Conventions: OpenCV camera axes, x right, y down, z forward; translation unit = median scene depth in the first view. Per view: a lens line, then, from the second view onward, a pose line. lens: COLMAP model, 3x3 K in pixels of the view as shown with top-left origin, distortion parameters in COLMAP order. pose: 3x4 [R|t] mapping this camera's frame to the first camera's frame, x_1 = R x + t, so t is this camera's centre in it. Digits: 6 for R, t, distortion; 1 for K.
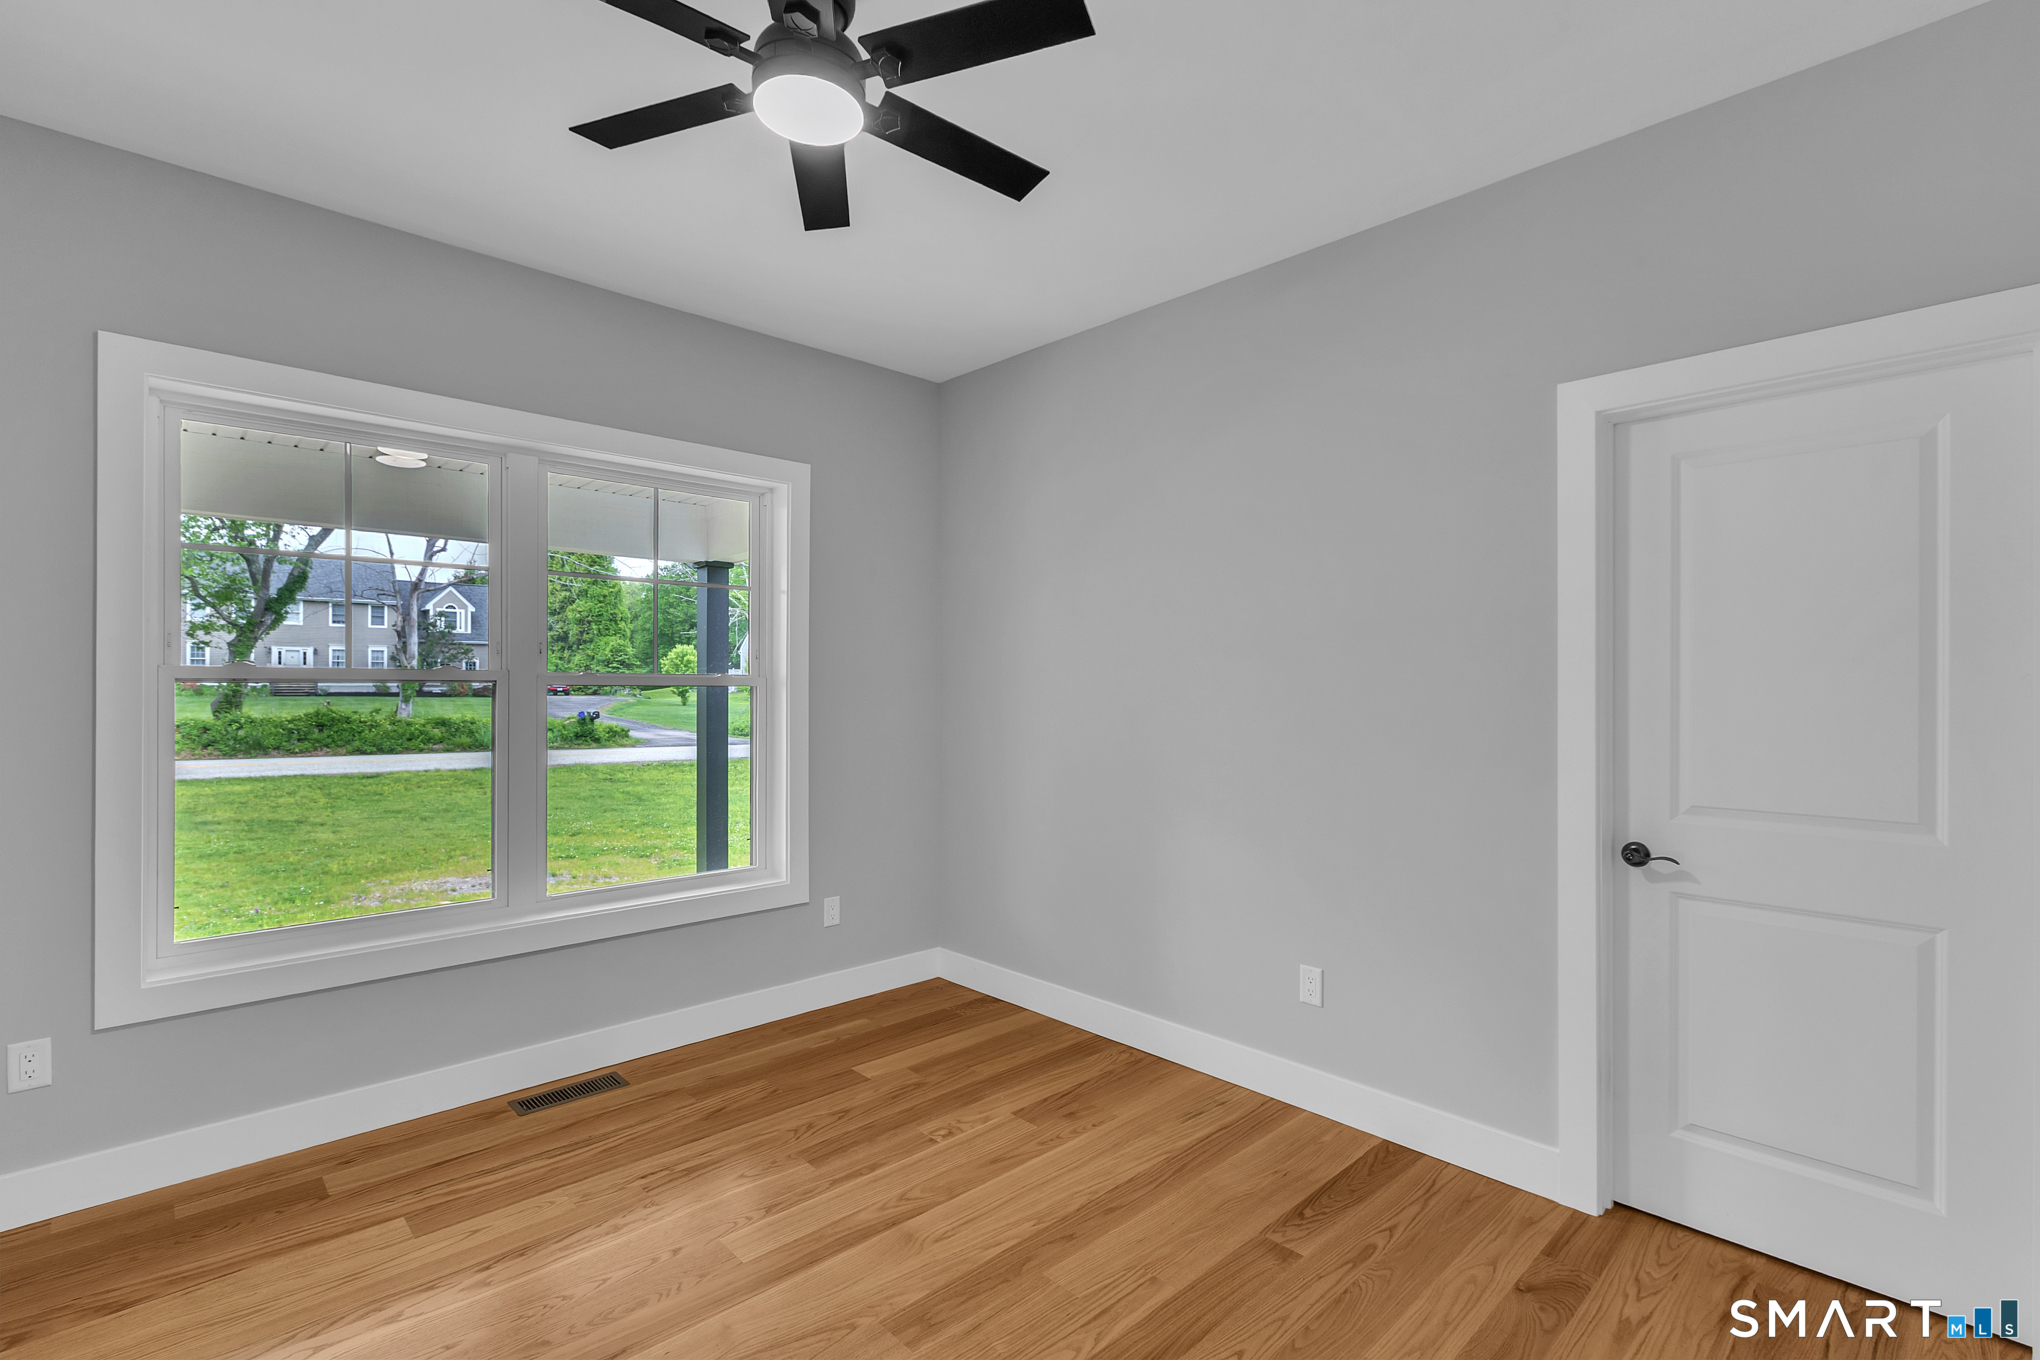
lens RADIAL K [[924.2, 0, 1021.2], [0, 924.2, 685.3], [0, 0, 1]] dist [0.000434, -0.000617]
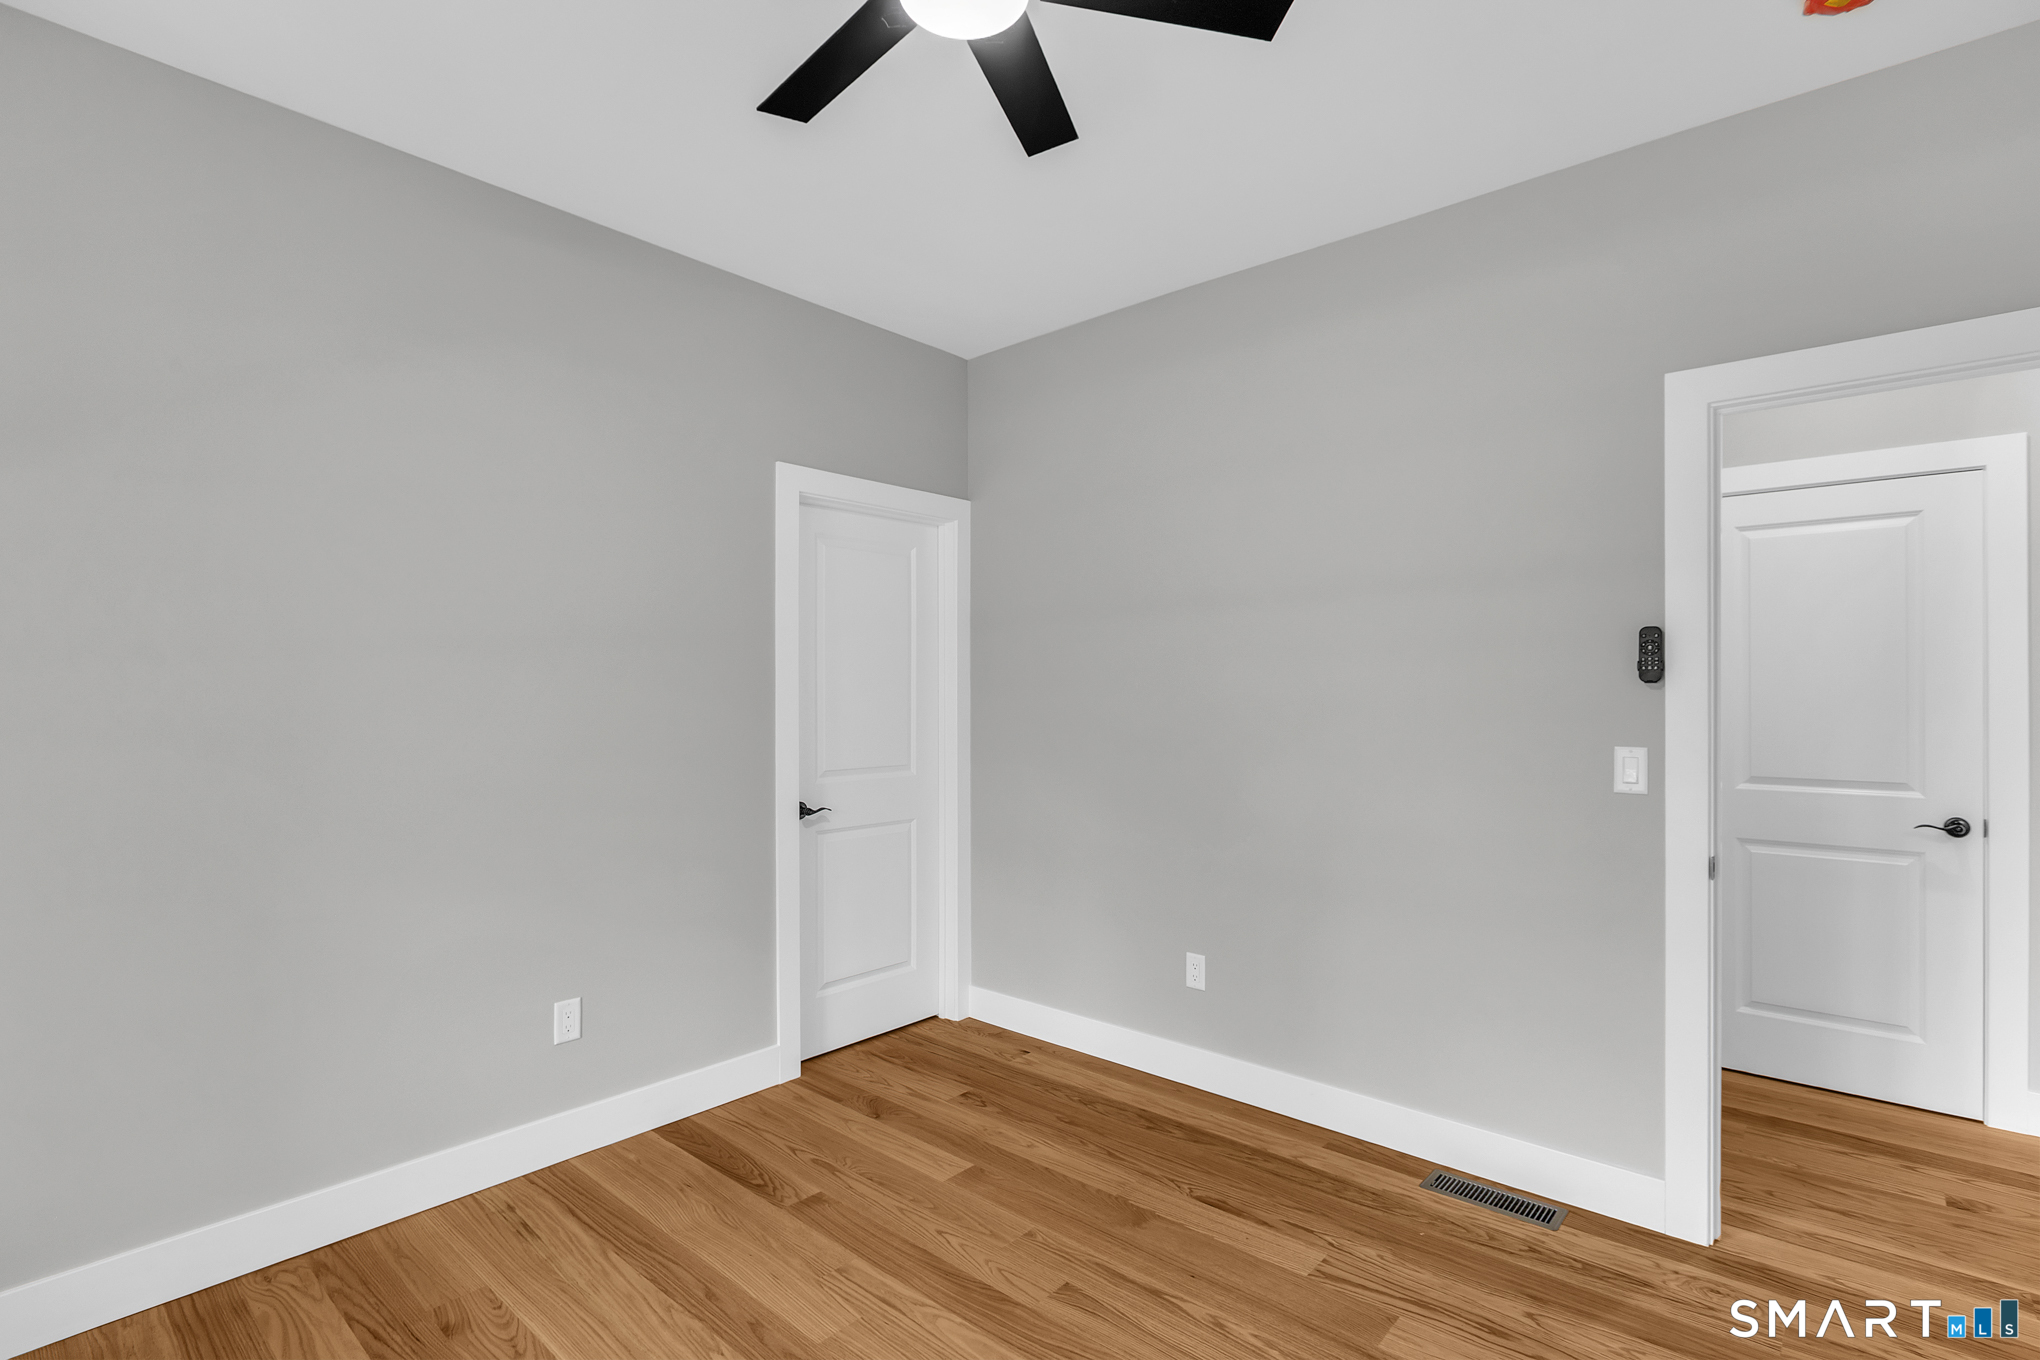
lens RADIAL K [[1000.9, 0, 1010.6], [0, 1000.9, 691.3], [0, 0, 1]] dist [-0.005077, 0.001271]
pose [[-0.097287, -0.004160, 0.995248, -0.898015], [-0.005007, 0.999981, 0.003691, -0.005483], [-0.995244, -0.004624, -0.097306, 0.847175]]
